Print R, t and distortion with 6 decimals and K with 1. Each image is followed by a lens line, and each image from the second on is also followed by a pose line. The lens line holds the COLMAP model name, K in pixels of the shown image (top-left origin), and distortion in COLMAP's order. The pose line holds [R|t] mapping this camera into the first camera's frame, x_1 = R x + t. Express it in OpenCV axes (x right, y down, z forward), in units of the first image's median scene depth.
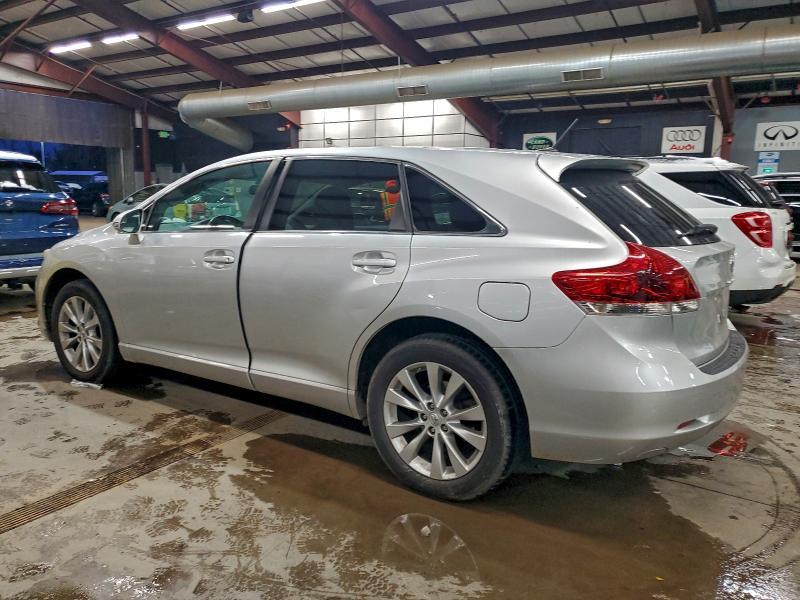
lens RADIAL K [[616.5, 0, 400.0], [0, 616.5, 300.0], [0, 0, 1]] dist [0.009705, 0.006915]
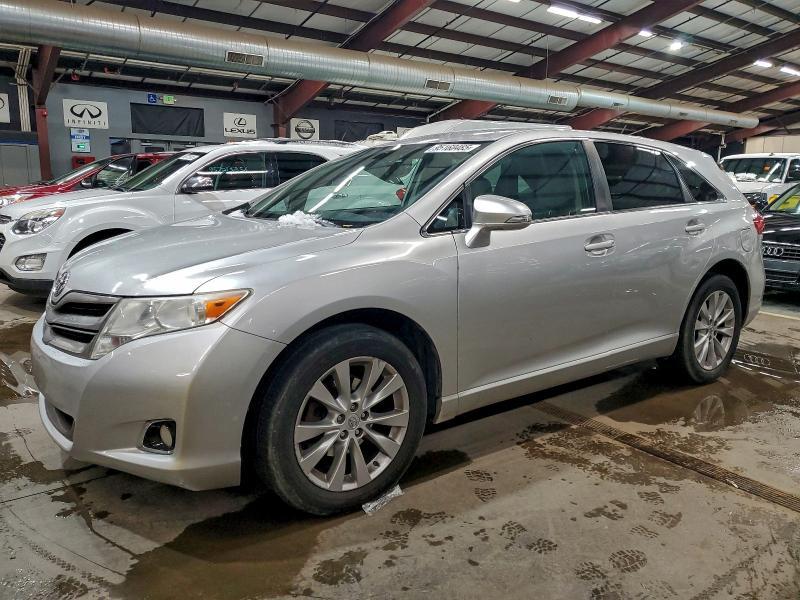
lens RADIAL K [[606.8, 0, 400.0], [0, 606.8, 300.0], [0, 0, 1]] dist [0.001799, 0.002848]
pose [[0.340997, -0.188616, 0.920948, -0.978392], [0.147852, 0.978233, 0.145603, -0.127691], [-0.928365, 0.086514, 0.361462, 0.747019]]
